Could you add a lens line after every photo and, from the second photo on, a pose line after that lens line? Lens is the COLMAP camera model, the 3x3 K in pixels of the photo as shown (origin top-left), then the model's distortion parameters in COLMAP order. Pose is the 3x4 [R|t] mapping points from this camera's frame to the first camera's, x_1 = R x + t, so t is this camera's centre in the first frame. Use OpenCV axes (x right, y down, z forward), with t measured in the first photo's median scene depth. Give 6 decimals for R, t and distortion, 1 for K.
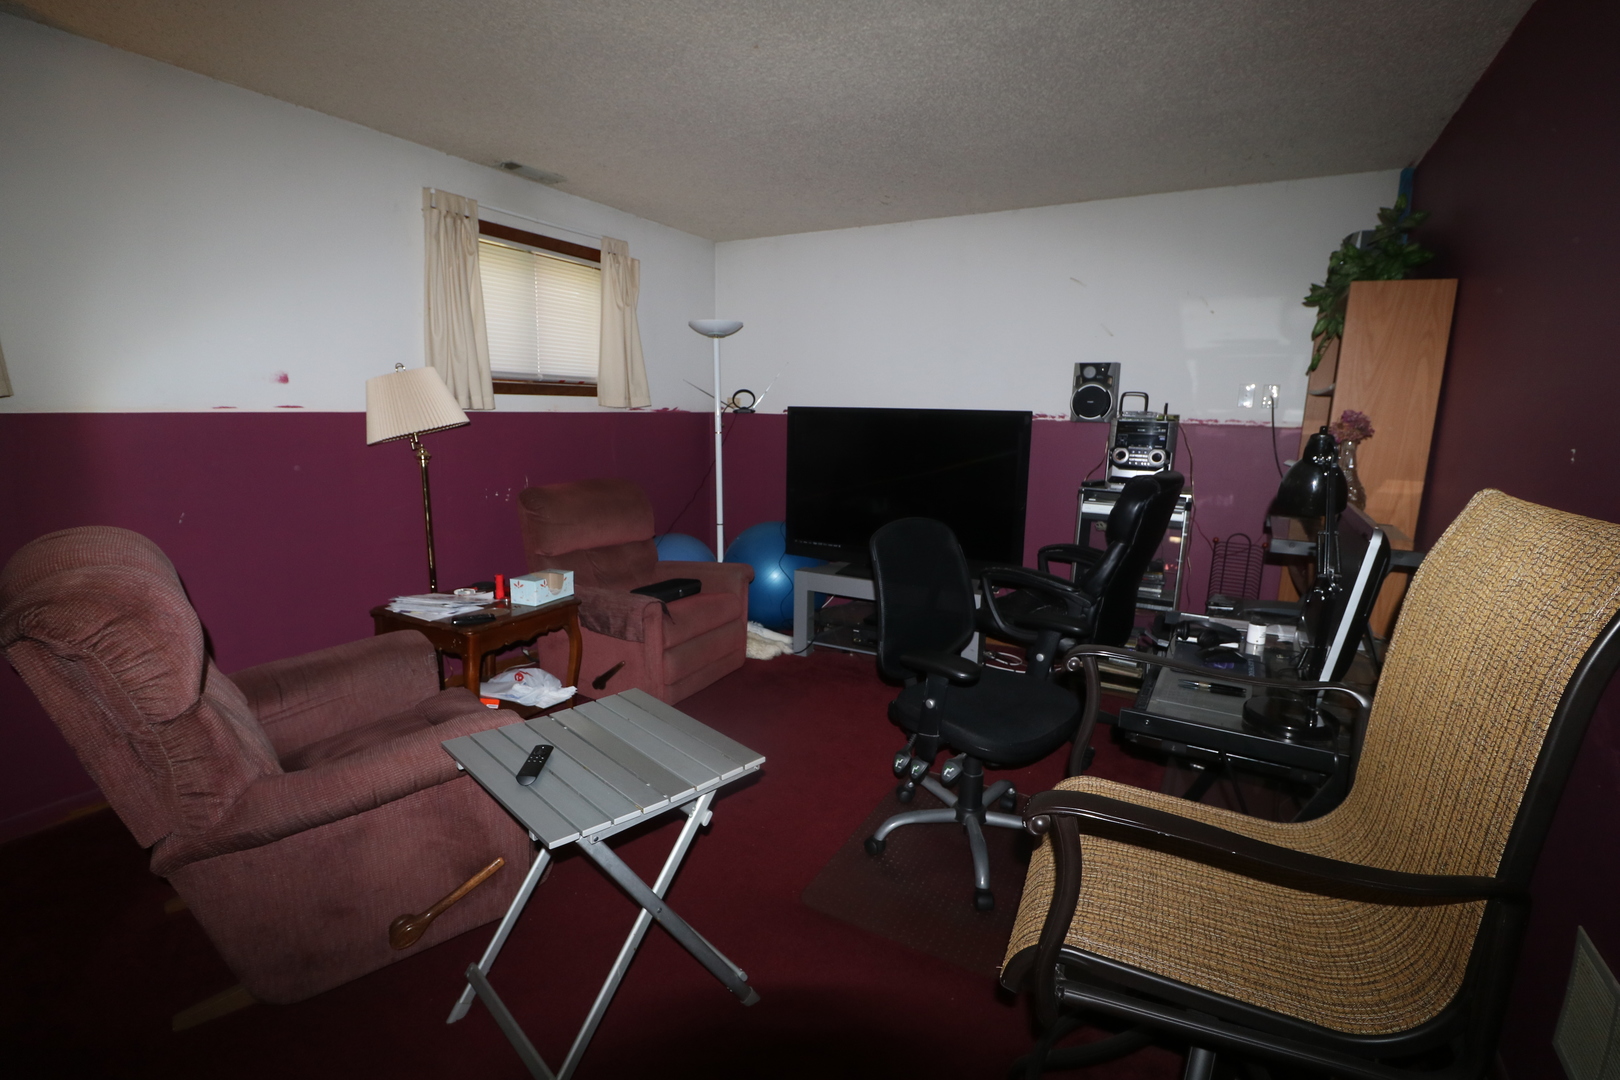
lens RADIAL K [[749.5, 0, 822.5], [0, 749.5, 542.3], [0, 0, 1]] dist [-0.008203, -0.009167]
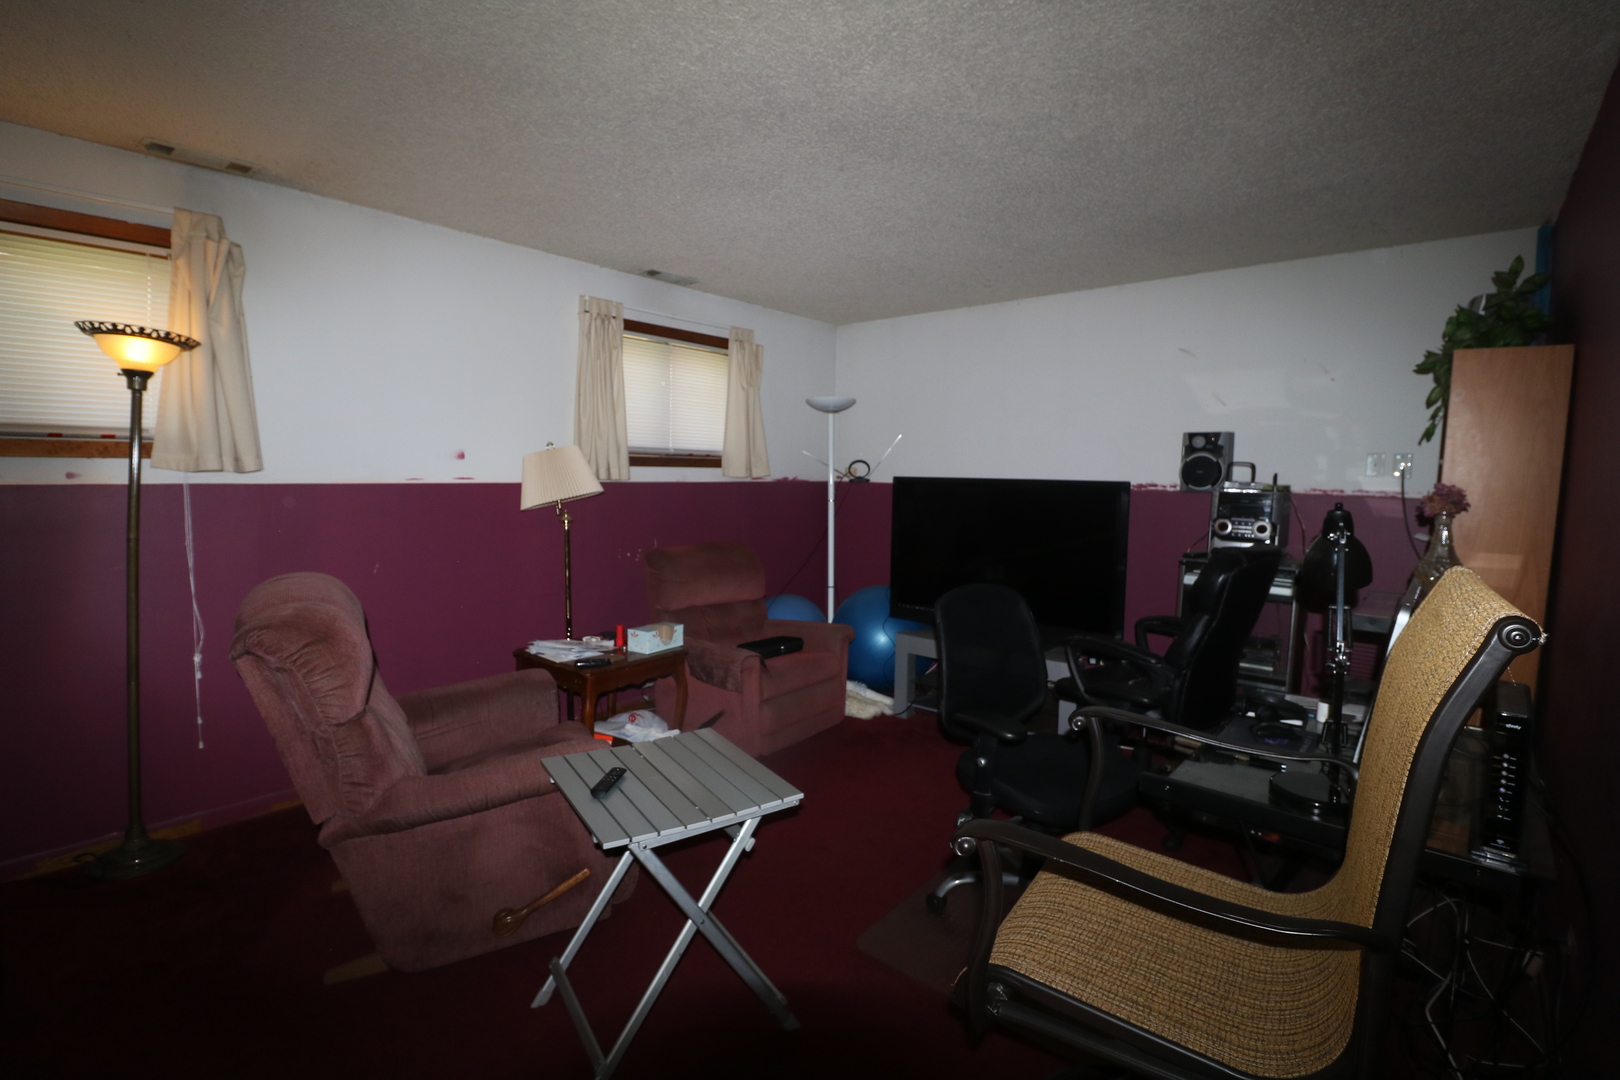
lens RADIAL K [[749.5, 0, 817.2], [0, 749.5, 542.0], [0, 0, 1]] dist [-0.008203, -0.009167]
pose [[0.980586, 0.015522, -0.195476, 0.094907], [-0.032484, 0.995947, -0.083872, 0.003927], [0.193382, 0.088594, 0.977115, -0.072786]]
